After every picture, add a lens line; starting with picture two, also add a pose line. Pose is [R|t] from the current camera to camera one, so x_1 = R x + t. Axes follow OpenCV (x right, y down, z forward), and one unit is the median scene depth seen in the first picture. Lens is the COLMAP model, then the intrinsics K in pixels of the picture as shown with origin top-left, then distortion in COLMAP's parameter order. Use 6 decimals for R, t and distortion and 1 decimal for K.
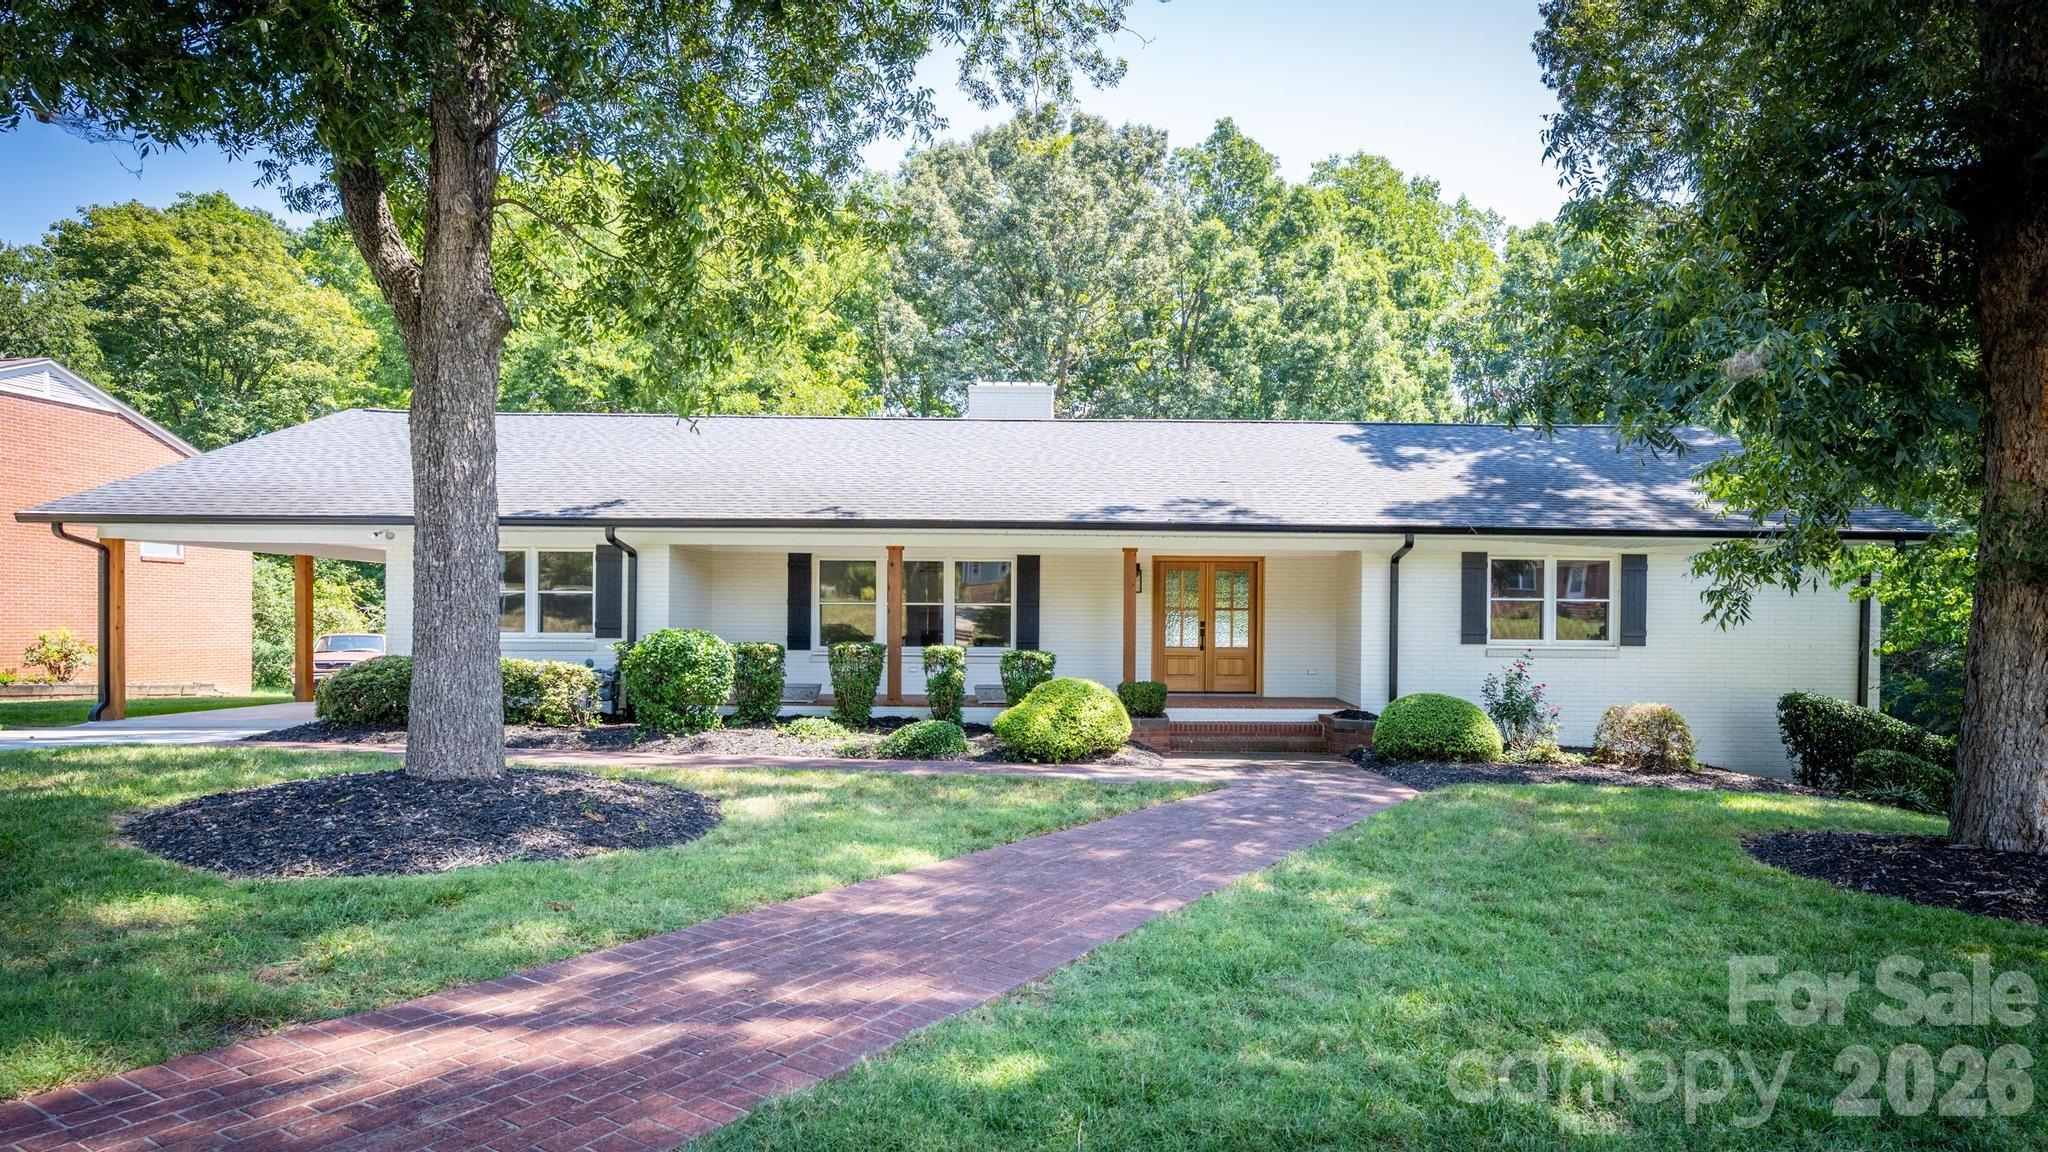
lens RADIAL K [[1061.2, 0, 1024.0], [0, 1061.2, 576.0], [0, 0, 1]] dist [0.000649, -0.000020]
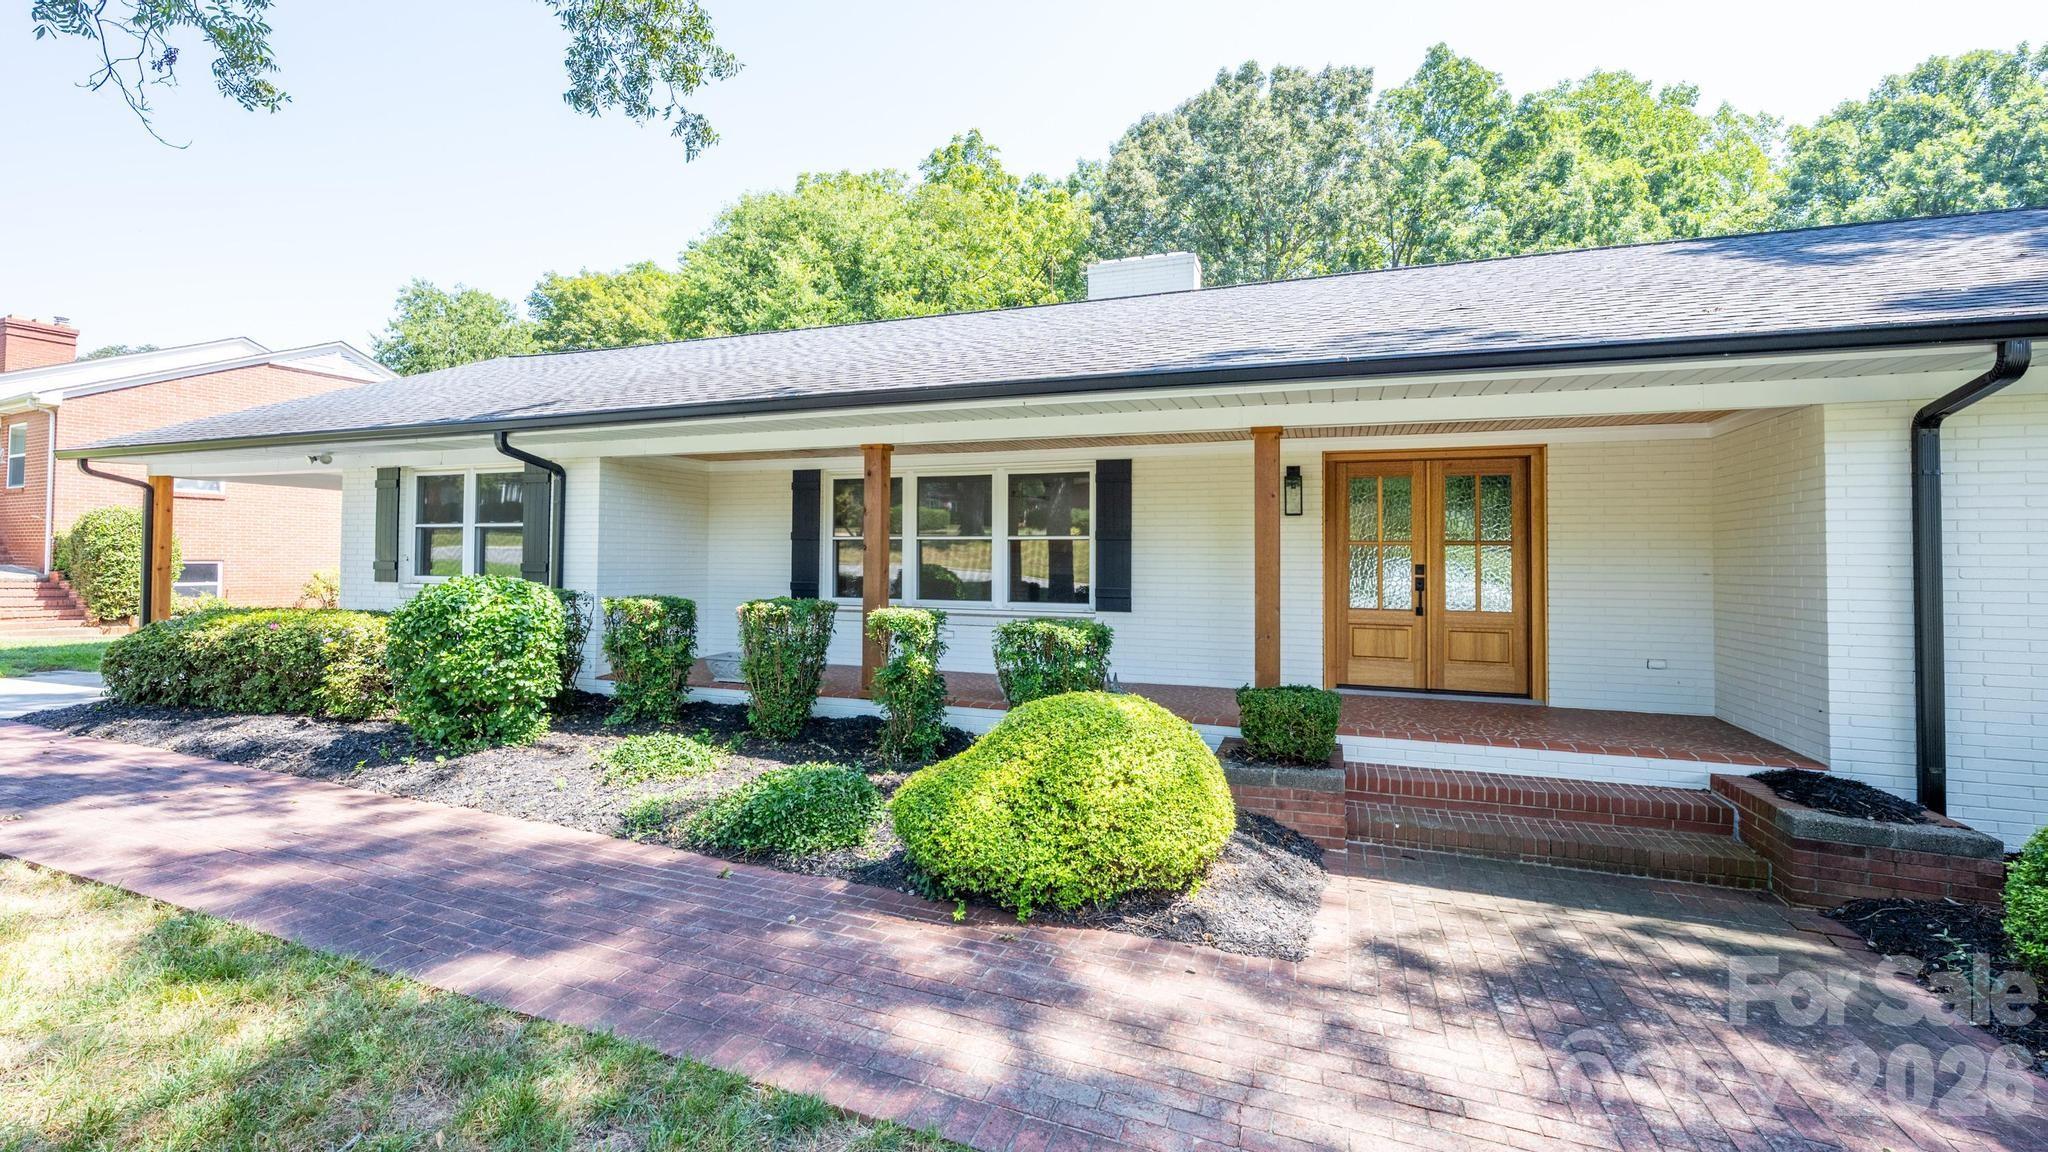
lens RADIAL K [[767.5, 0, 1022.0], [0, 767.5, 525.3], [0, 0, 1]] dist [-0.001635, -0.000062]
pose [[0.951777, -0.013249, -0.306504, 0.040050], [0.011667, 0.999907, -0.006995, 0.009636], [0.306568, 0.003082, 0.951844, 0.237250]]
